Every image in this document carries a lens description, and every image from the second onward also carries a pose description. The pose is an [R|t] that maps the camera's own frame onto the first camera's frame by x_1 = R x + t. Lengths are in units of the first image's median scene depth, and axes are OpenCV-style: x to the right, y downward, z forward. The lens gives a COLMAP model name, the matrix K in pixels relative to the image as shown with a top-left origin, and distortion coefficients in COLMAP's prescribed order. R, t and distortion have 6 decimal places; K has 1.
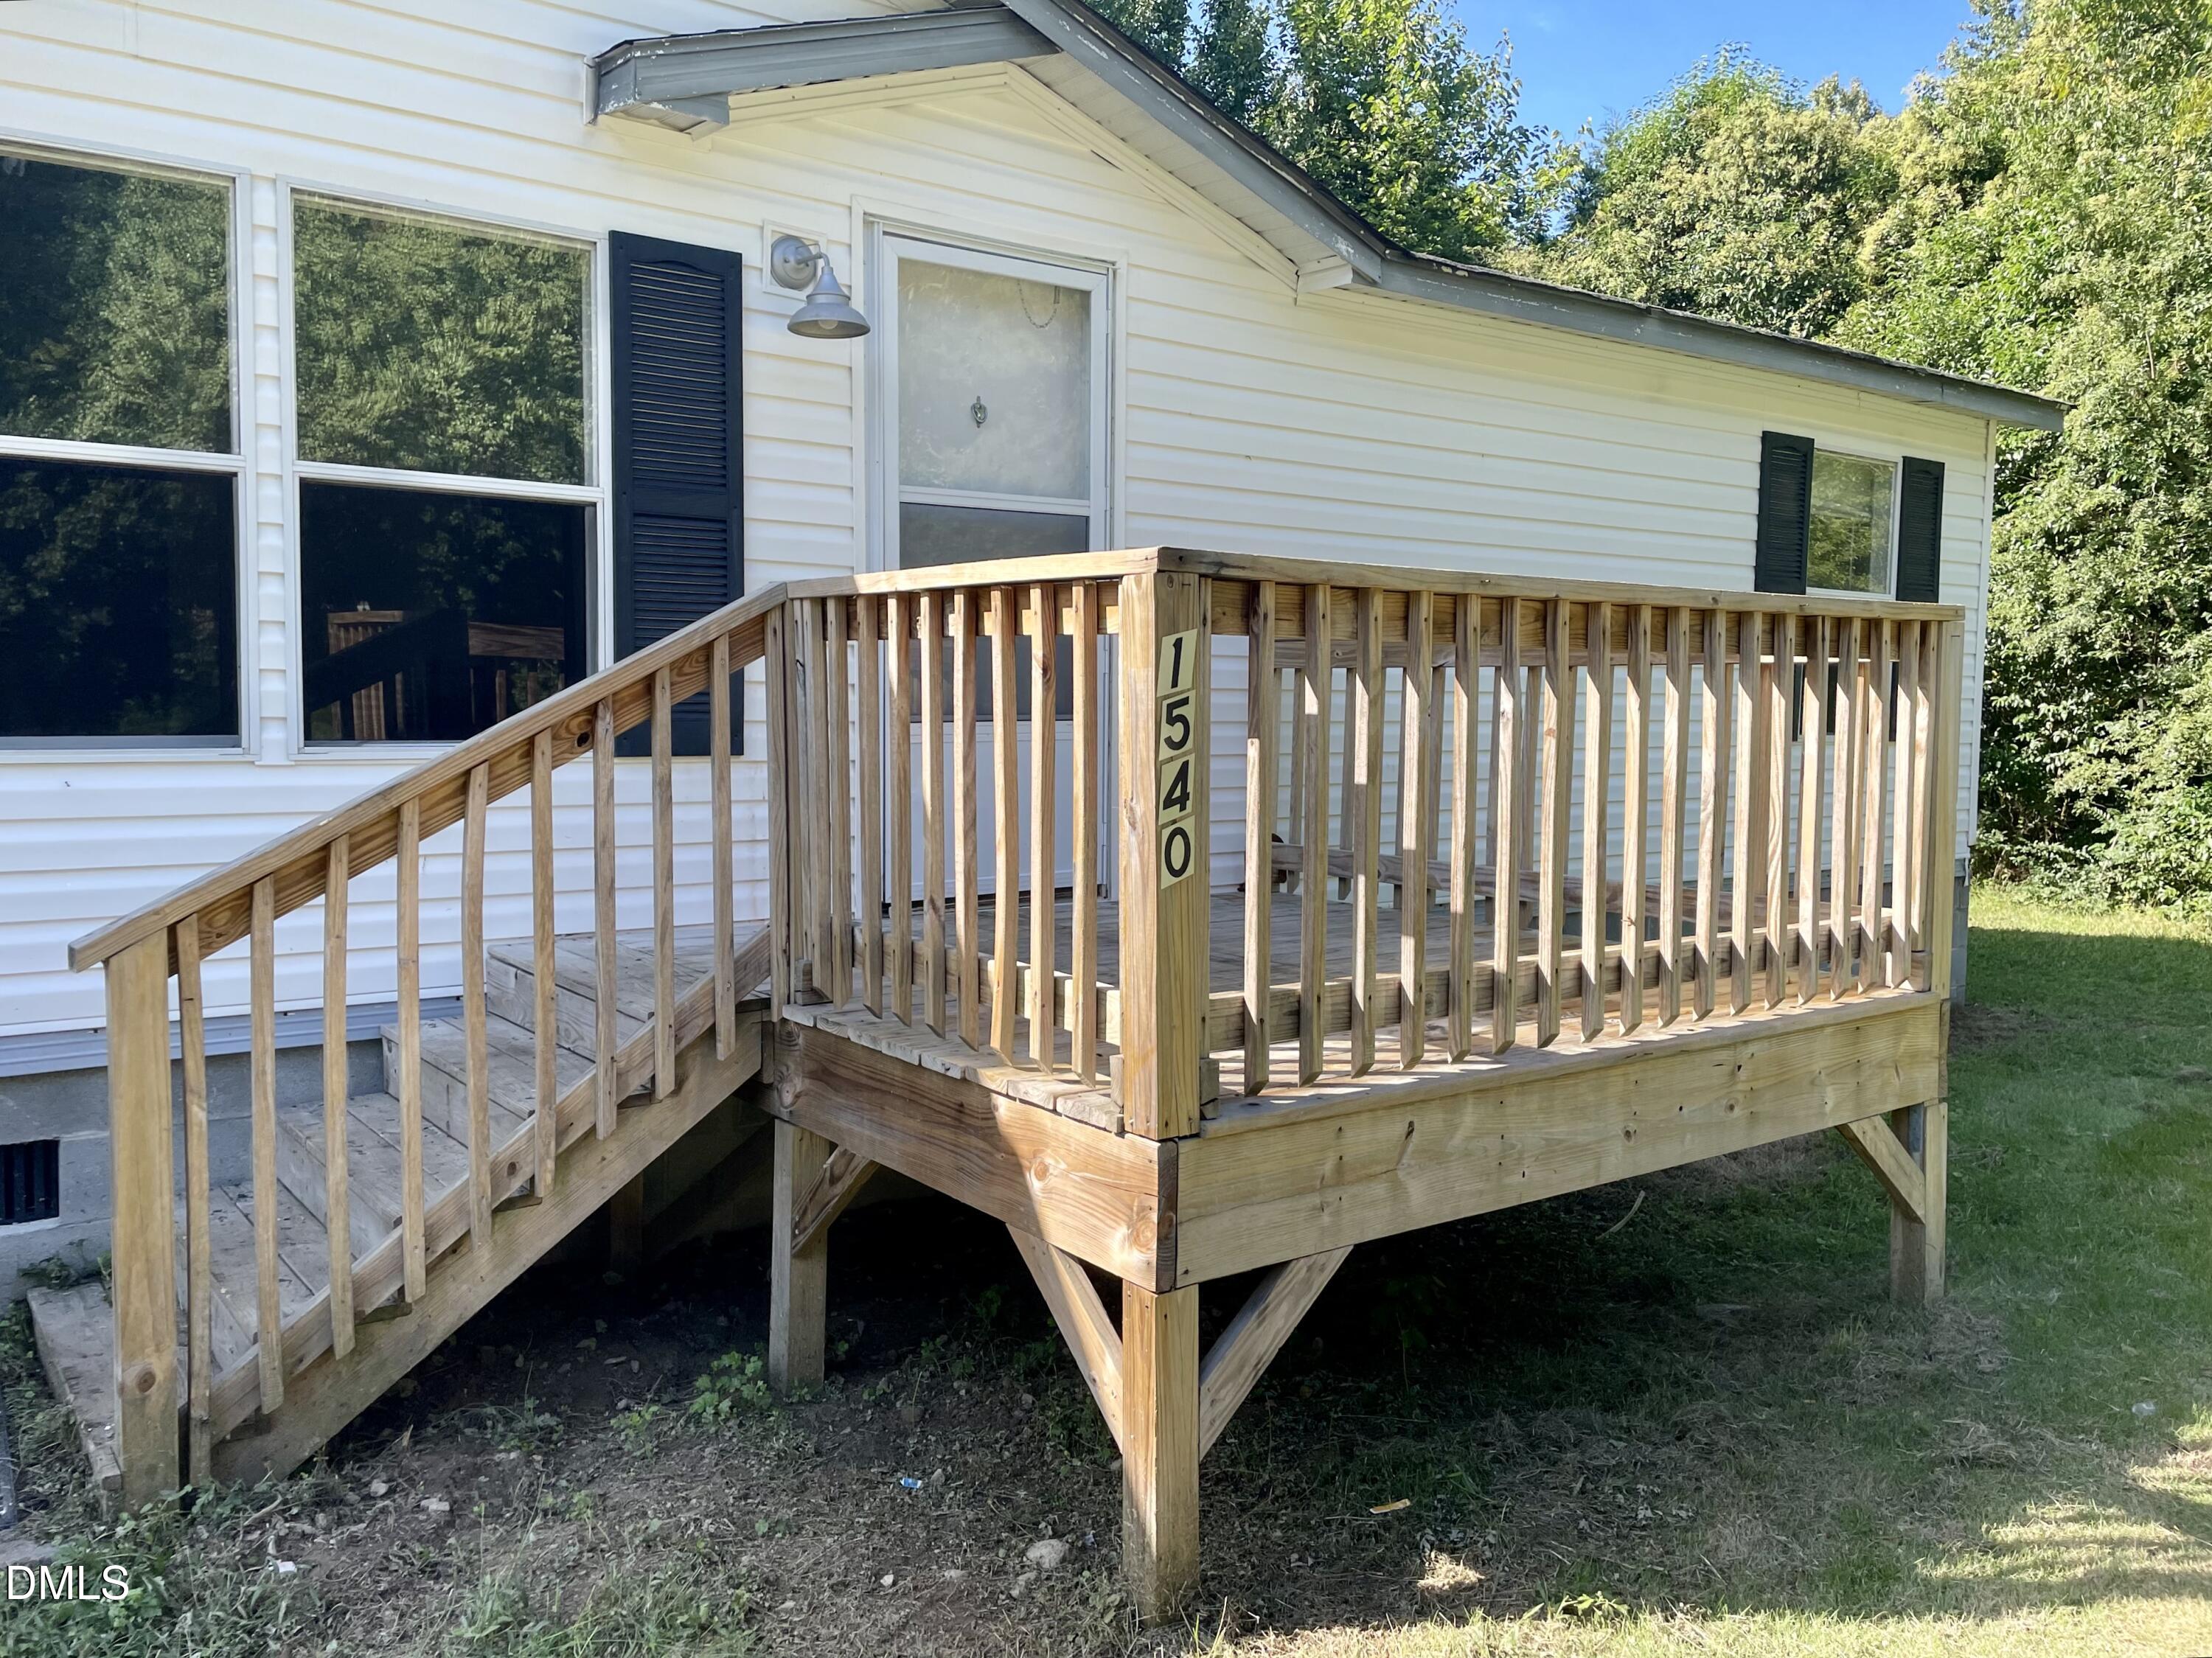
lens RADIAL K [[1683.0, 0, 1103.0], [0, 1683.0, 787.6], [0, 0, 1]] dist [0.082708, -0.097798]
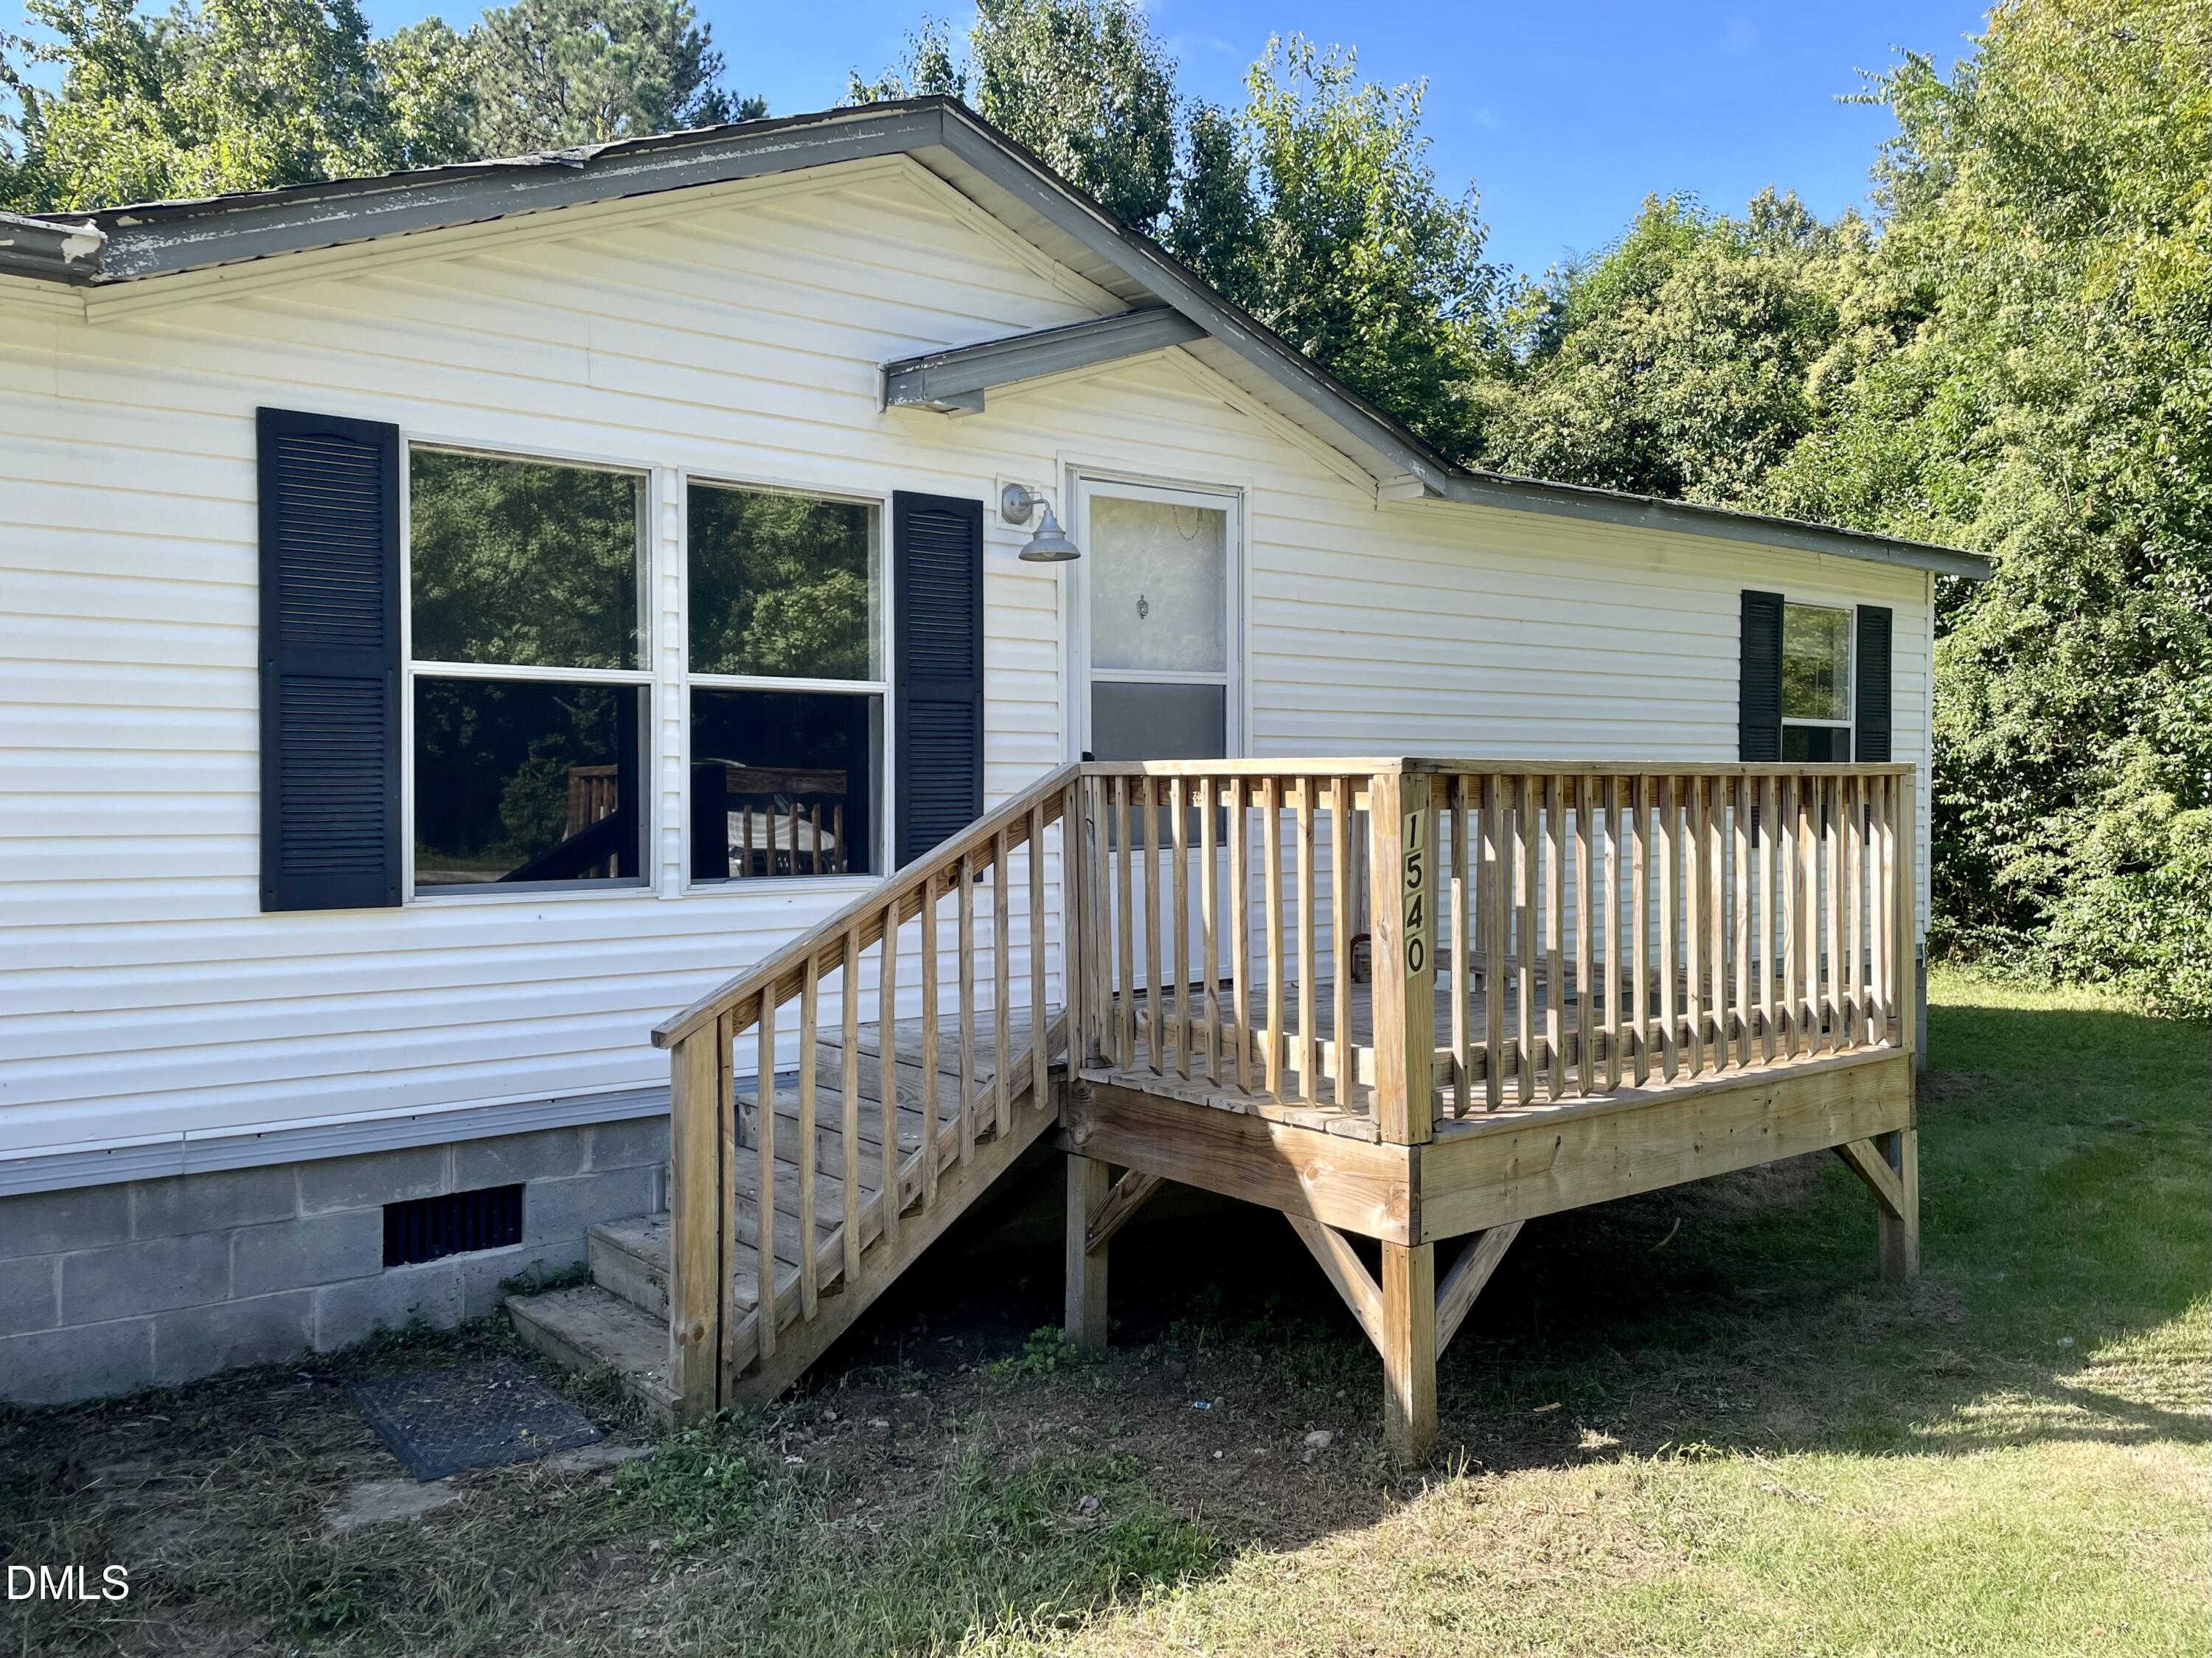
lens RADIAL K [[1683.0, 0, 1117.2], [0, 1683.0, 811.7], [0, 0, 1]] dist [0.082708, -0.097798]
pose [[0.999456, -0.015391, 0.029173, -0.184744], [0.016603, 0.998989, -0.041767, -0.022137], [-0.028501, 0.042229, 0.998701, -0.362844]]
